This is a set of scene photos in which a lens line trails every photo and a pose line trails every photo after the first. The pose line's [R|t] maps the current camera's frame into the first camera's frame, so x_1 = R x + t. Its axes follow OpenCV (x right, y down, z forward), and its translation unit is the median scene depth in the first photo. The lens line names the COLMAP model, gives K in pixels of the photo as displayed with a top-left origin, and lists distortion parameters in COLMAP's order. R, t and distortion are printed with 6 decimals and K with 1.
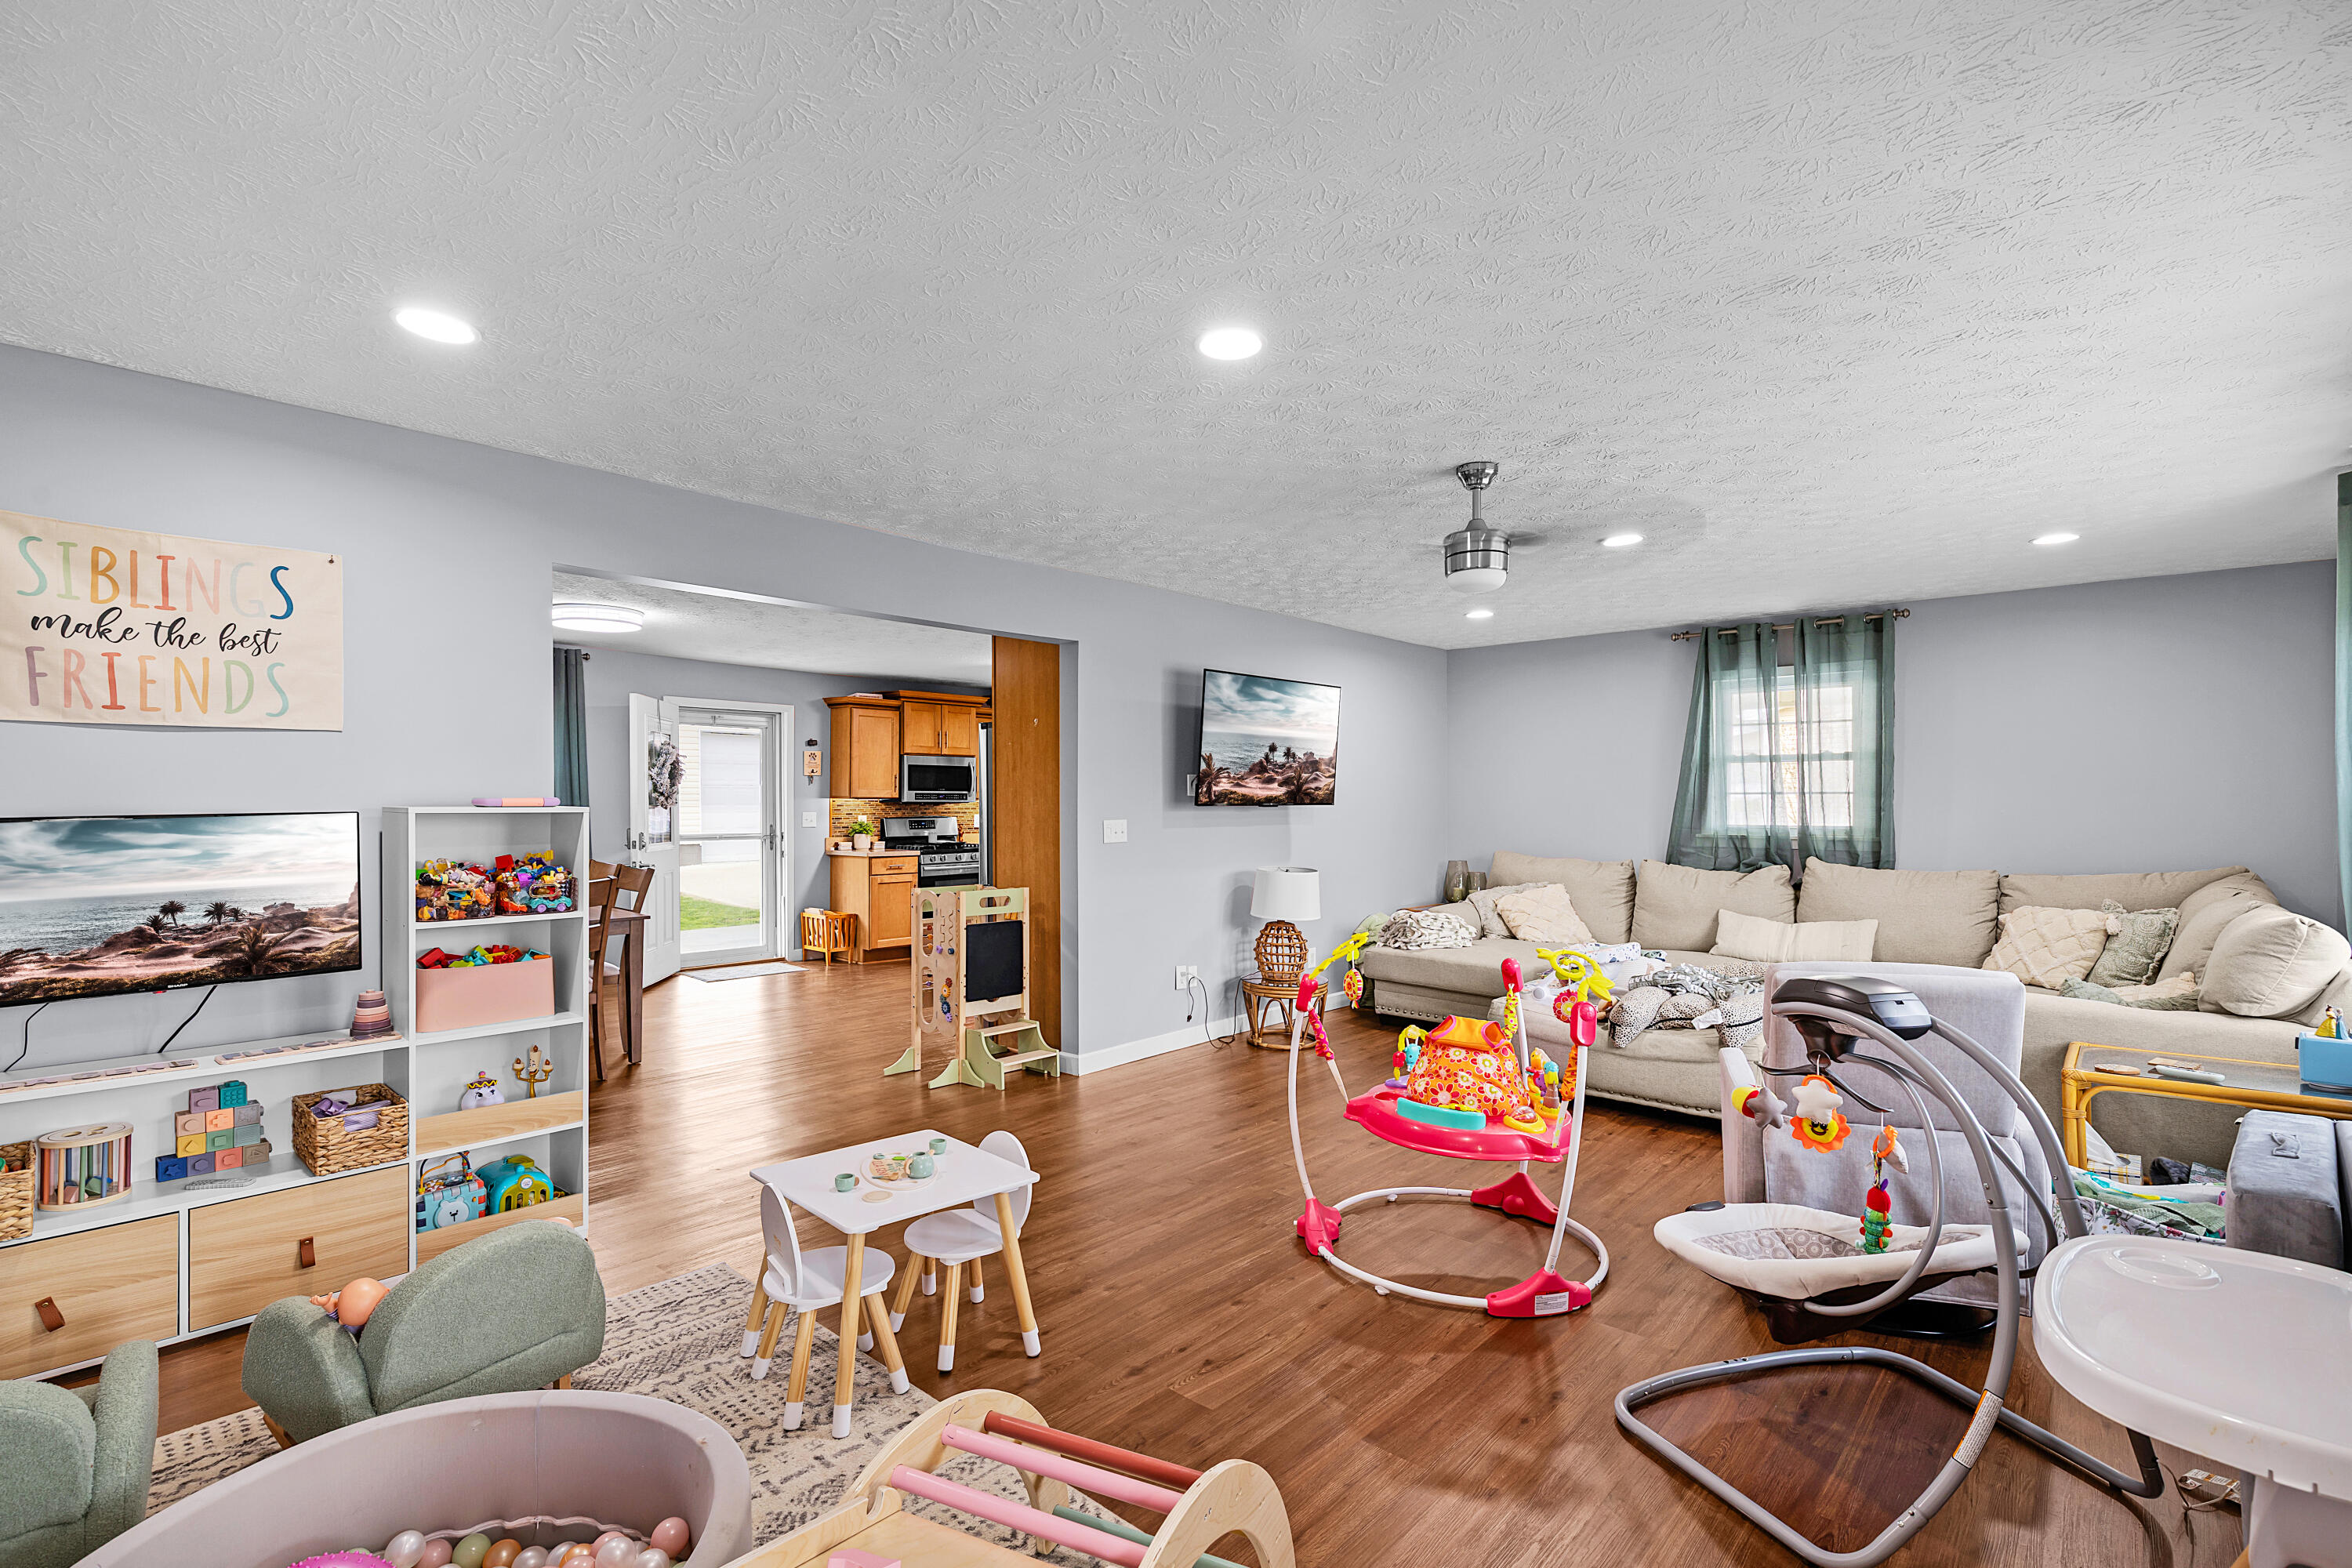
lens RADIAL K [[1089.2, 0, 1187.3], [0, 1089.2, 803.2], [0, 0, 1]] dist [0.005639, -0.000968]
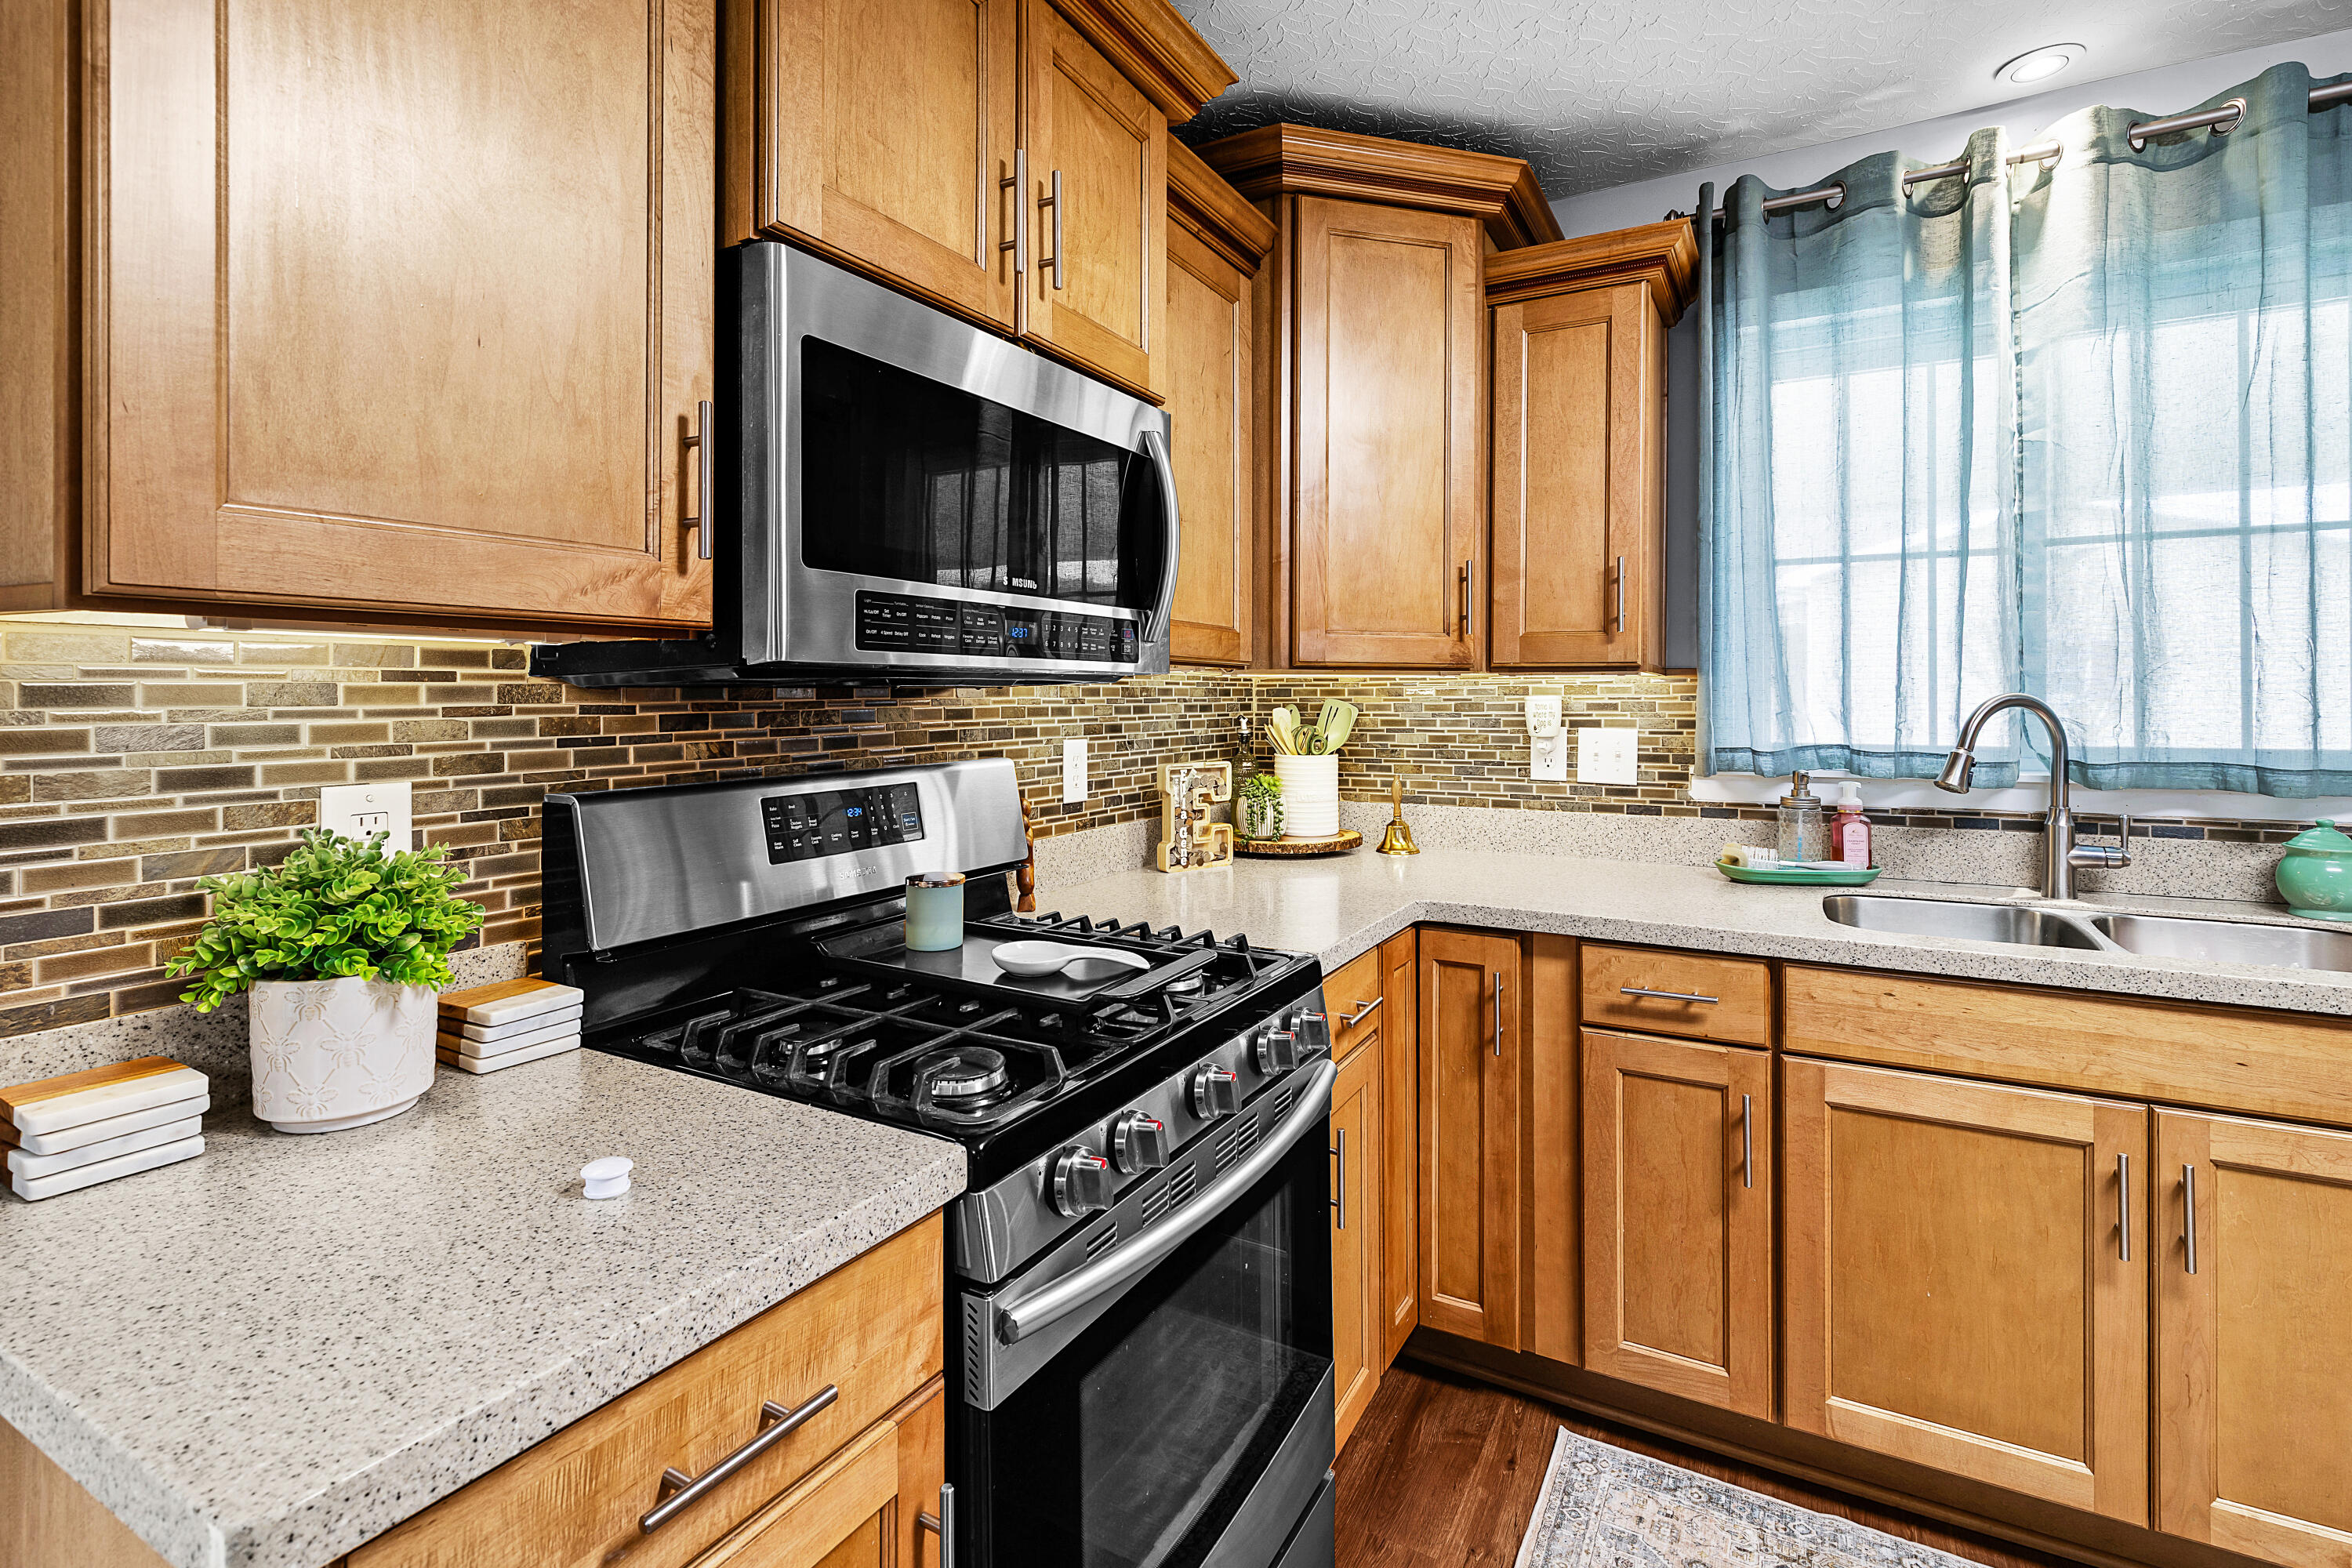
lens RADIAL K [[1089.2, 0, 1174.1], [0, 1089.2, 702.6], [0, 0, 1]] dist [0.005639, -0.000968]
pose [[0.977424, -0.001997, 0.211277, -0.371299], [0.000439, 0.999972, 0.007421, 0.002957], [-0.211286, -0.007161, 0.977398, 1.350971]]
